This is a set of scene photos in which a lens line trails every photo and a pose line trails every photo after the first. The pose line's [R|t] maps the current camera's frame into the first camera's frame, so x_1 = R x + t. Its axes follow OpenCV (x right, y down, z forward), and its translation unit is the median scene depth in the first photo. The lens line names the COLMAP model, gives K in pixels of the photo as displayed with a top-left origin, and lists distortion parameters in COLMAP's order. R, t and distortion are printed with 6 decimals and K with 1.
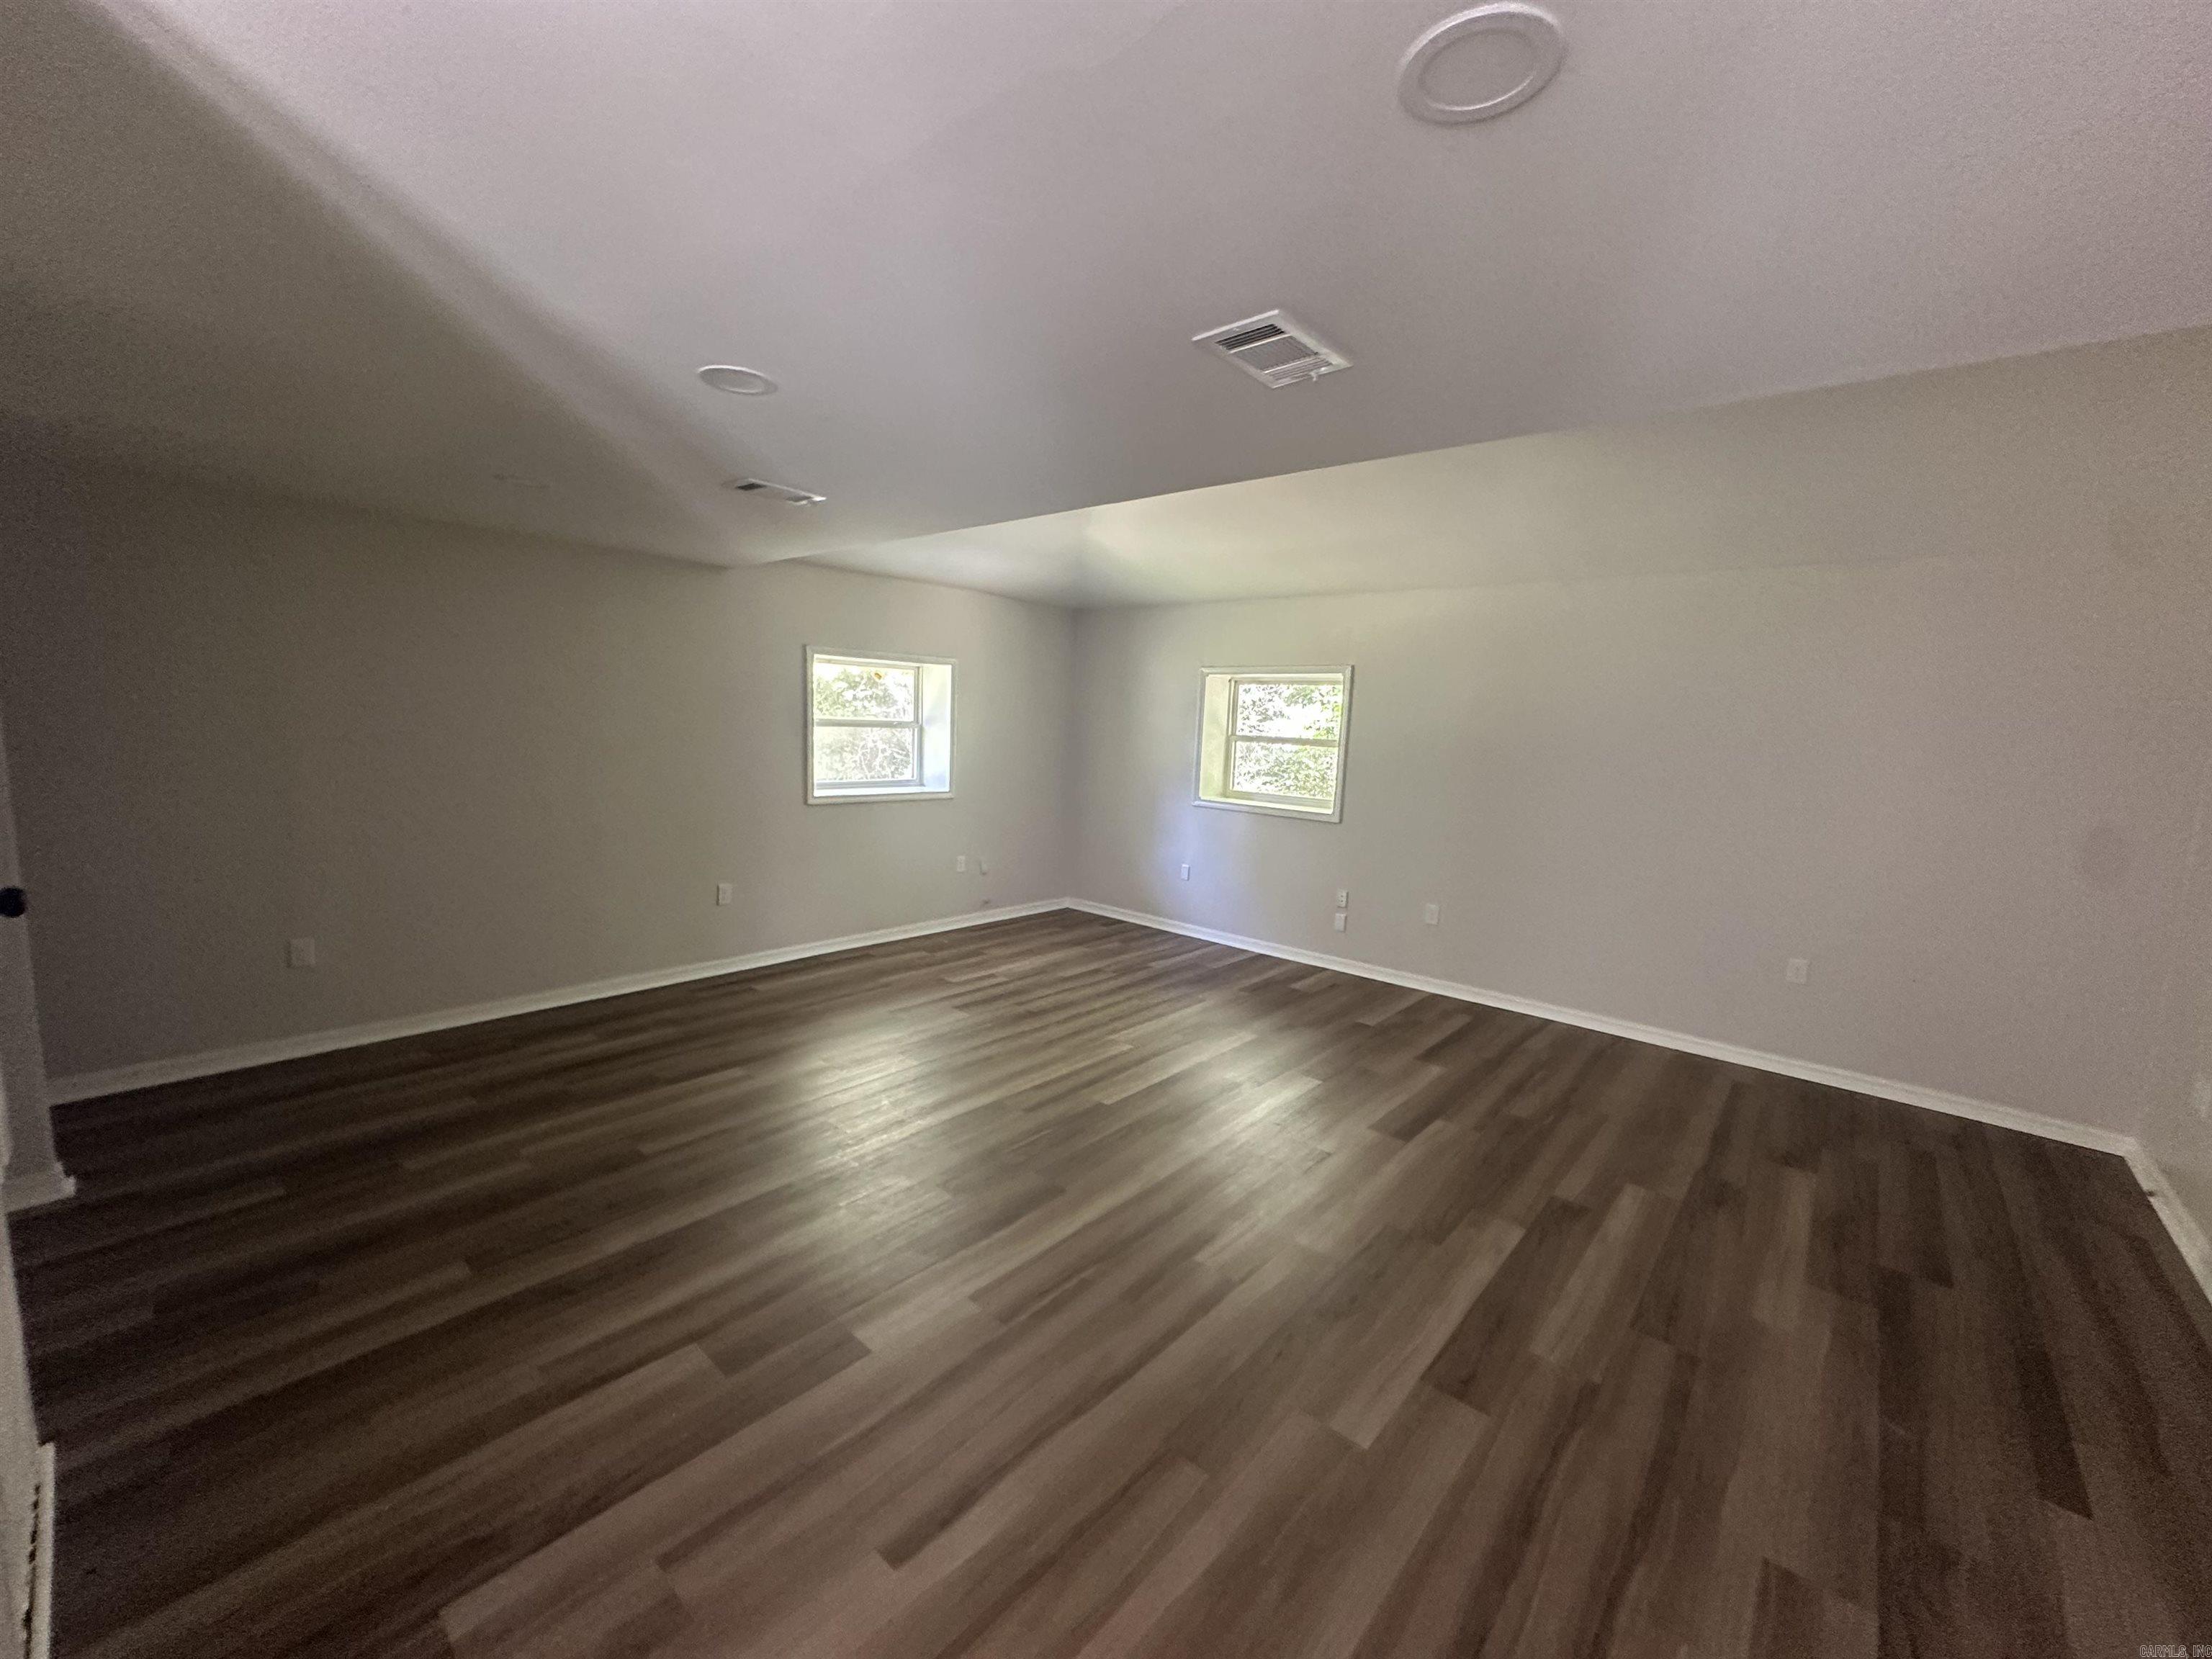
lens RADIAL K [[885.6, 0, 1110.2], [0, 885.6, 847.3], [0, 0, 1]] dist [-0.007614, 0.000834]
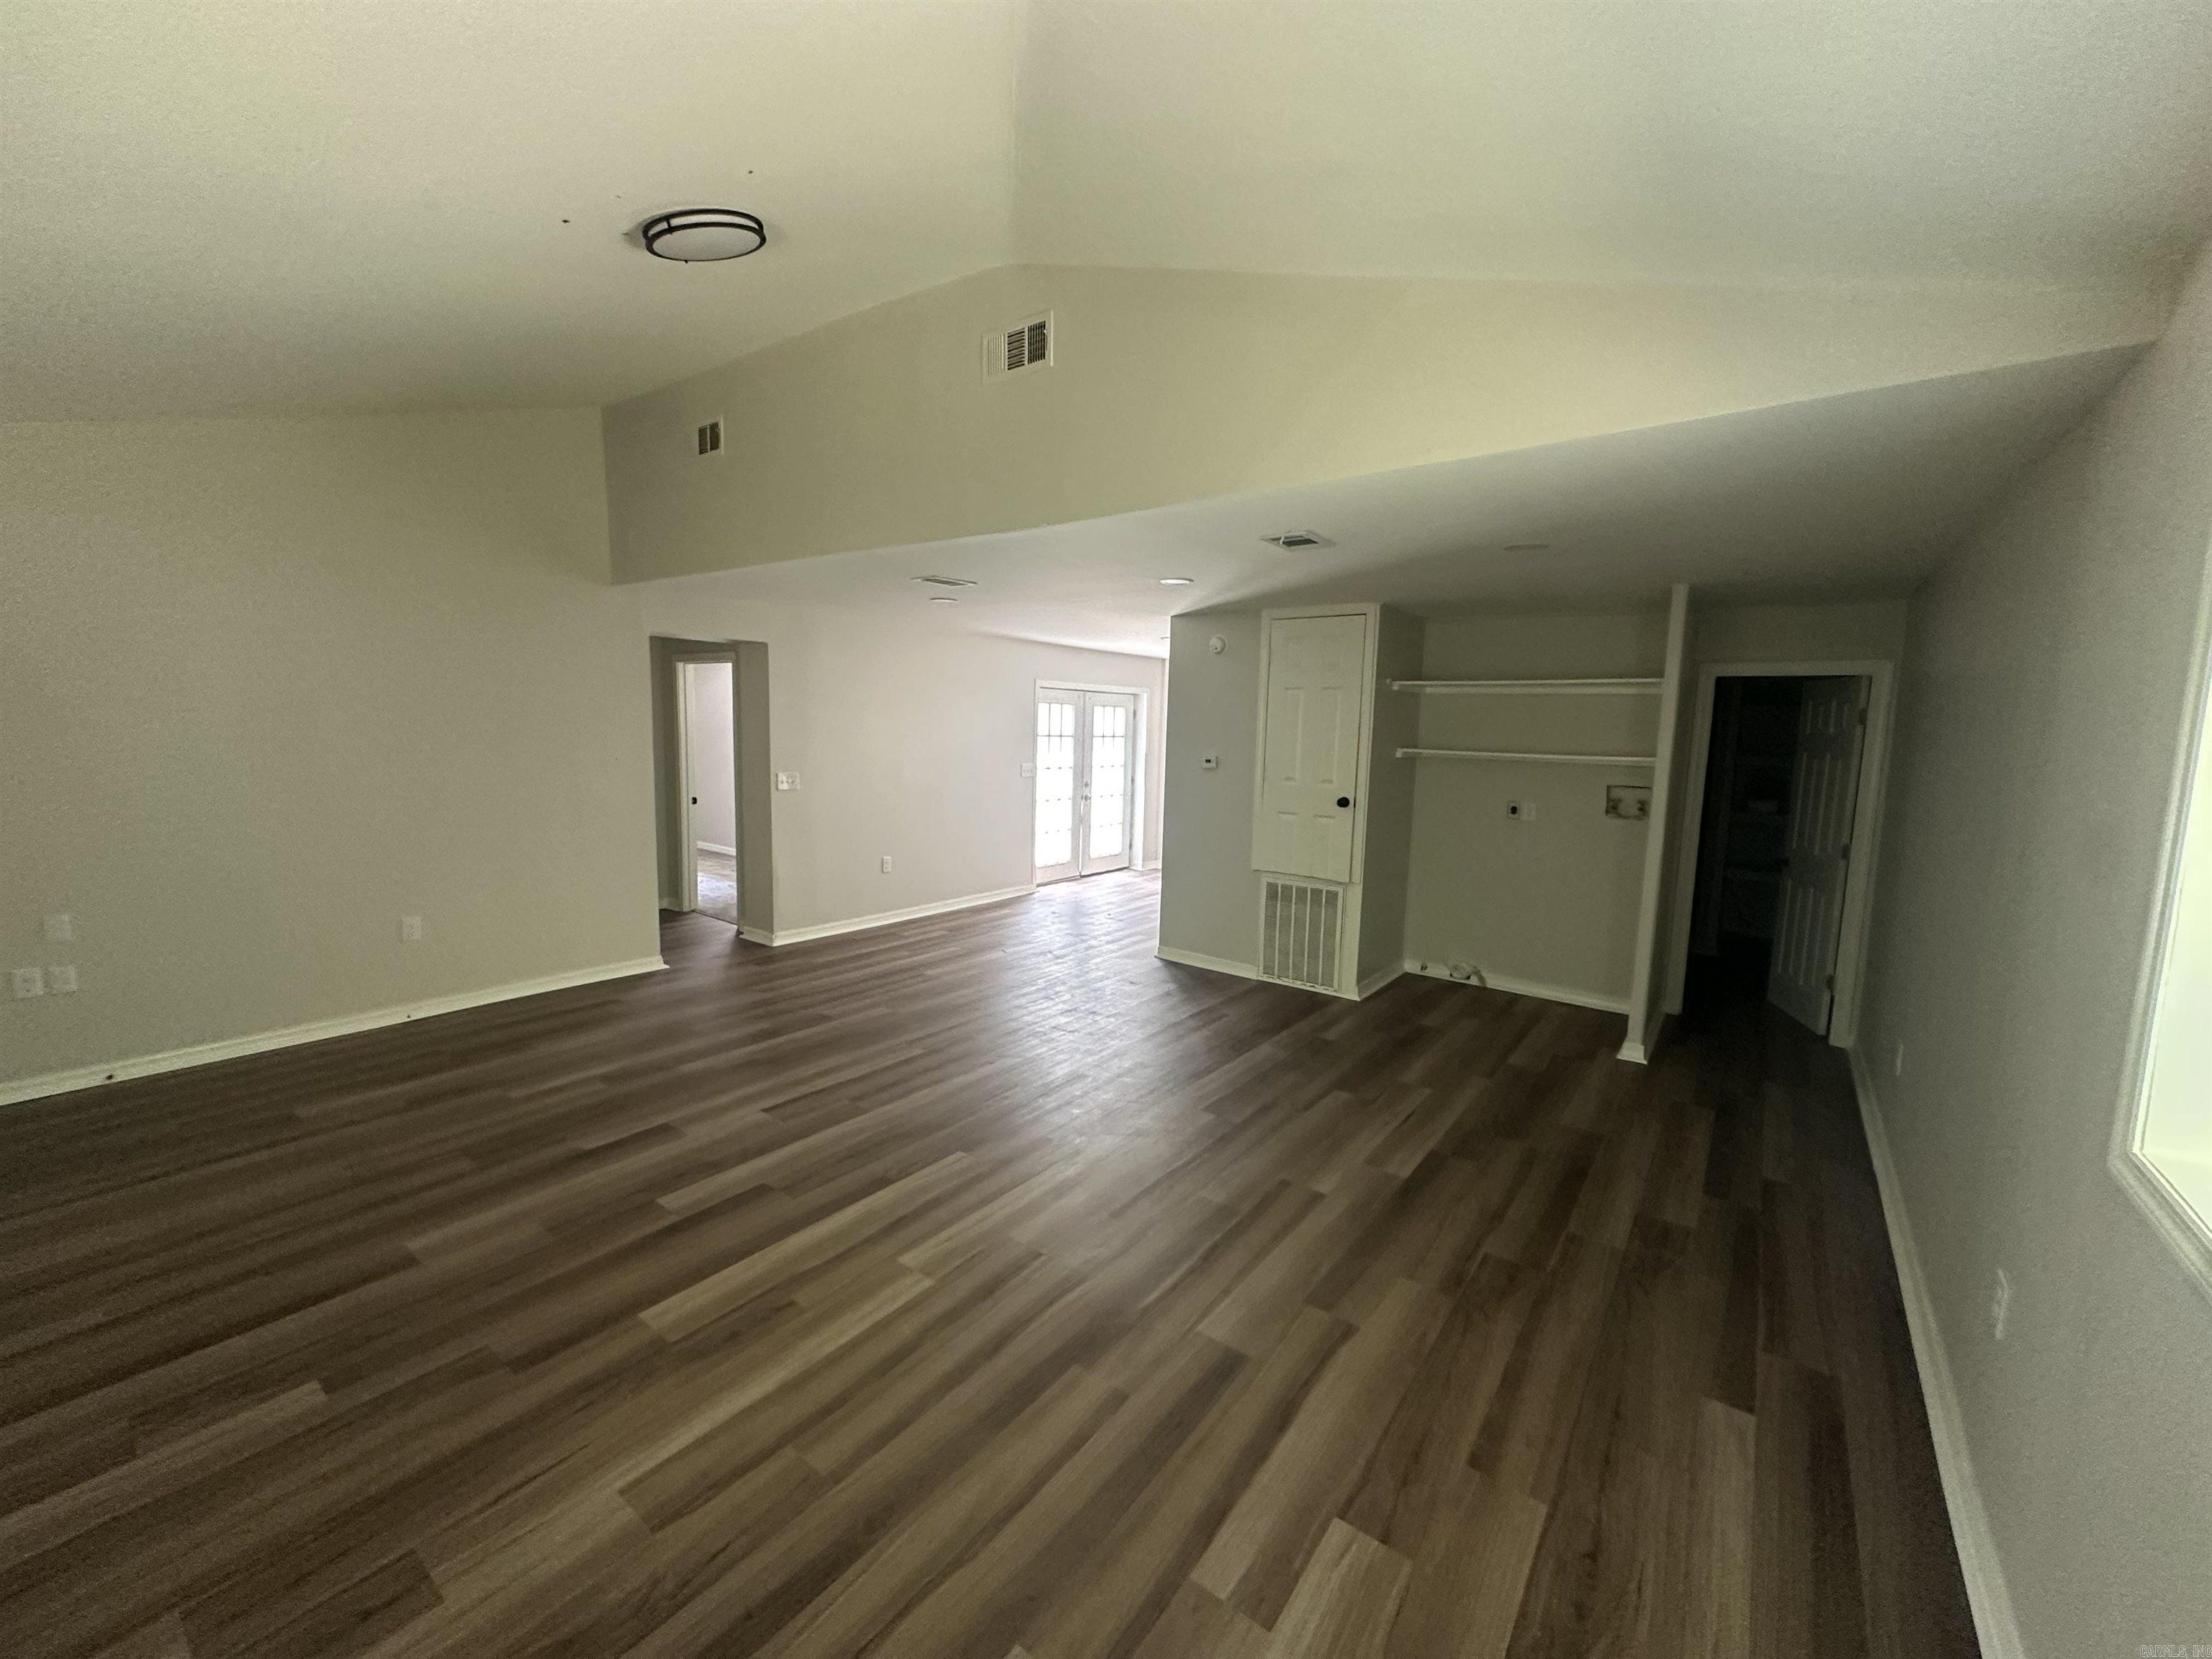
lens RADIAL K [[885.6, 0, 1109.3], [0, 885.6, 825.3], [0, 0, 1]] dist [-0.007614, 0.000834]
pose [[-0.995480, -0.057760, -0.075394, -0.045174], [-0.075249, 0.963999, 0.255035, -0.183334], [0.057949, 0.259555, -0.963988, 1.218487]]
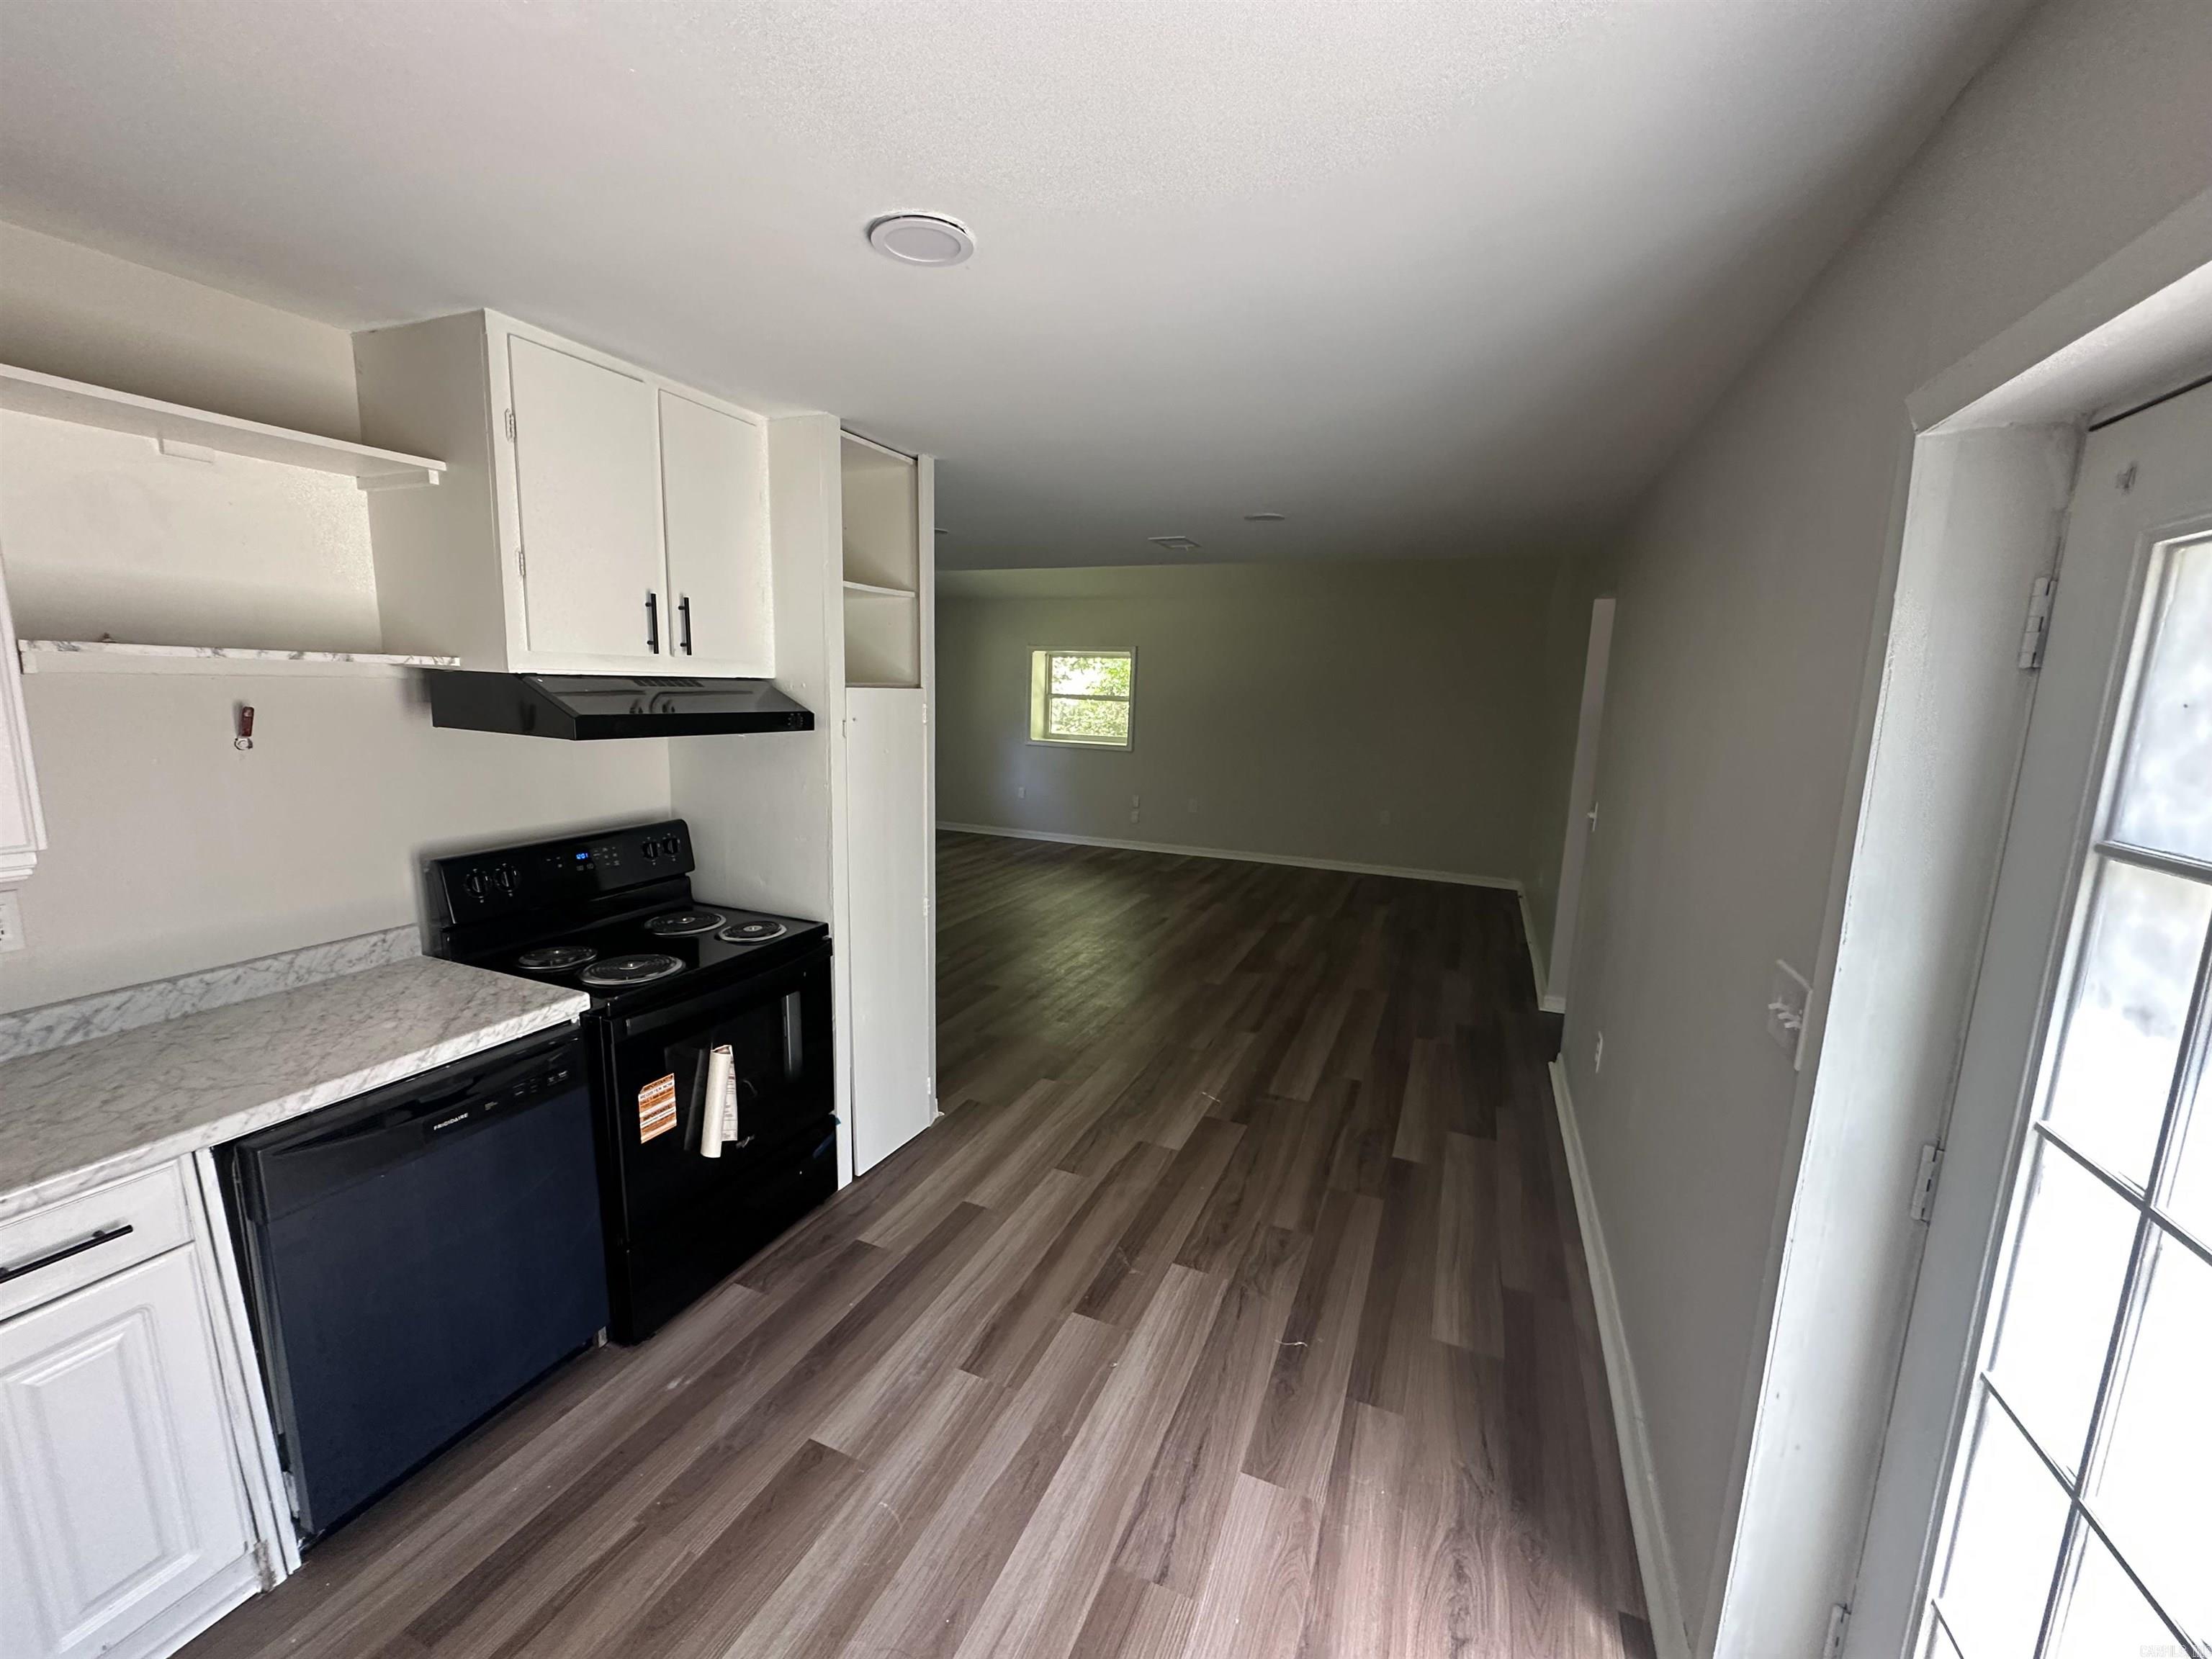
lens RADIAL K [[885.6, 0, 1106.8], [0, 885.6, 832.4], [0, 0, 1]] dist [-0.007614, 0.000834]
pose [[0.948496, -0.063781, 0.310303, -0.271782], [0.053495, 0.997703, 0.041557, 0.048122], [-0.312241, -0.022817, 0.949729, -0.450932]]
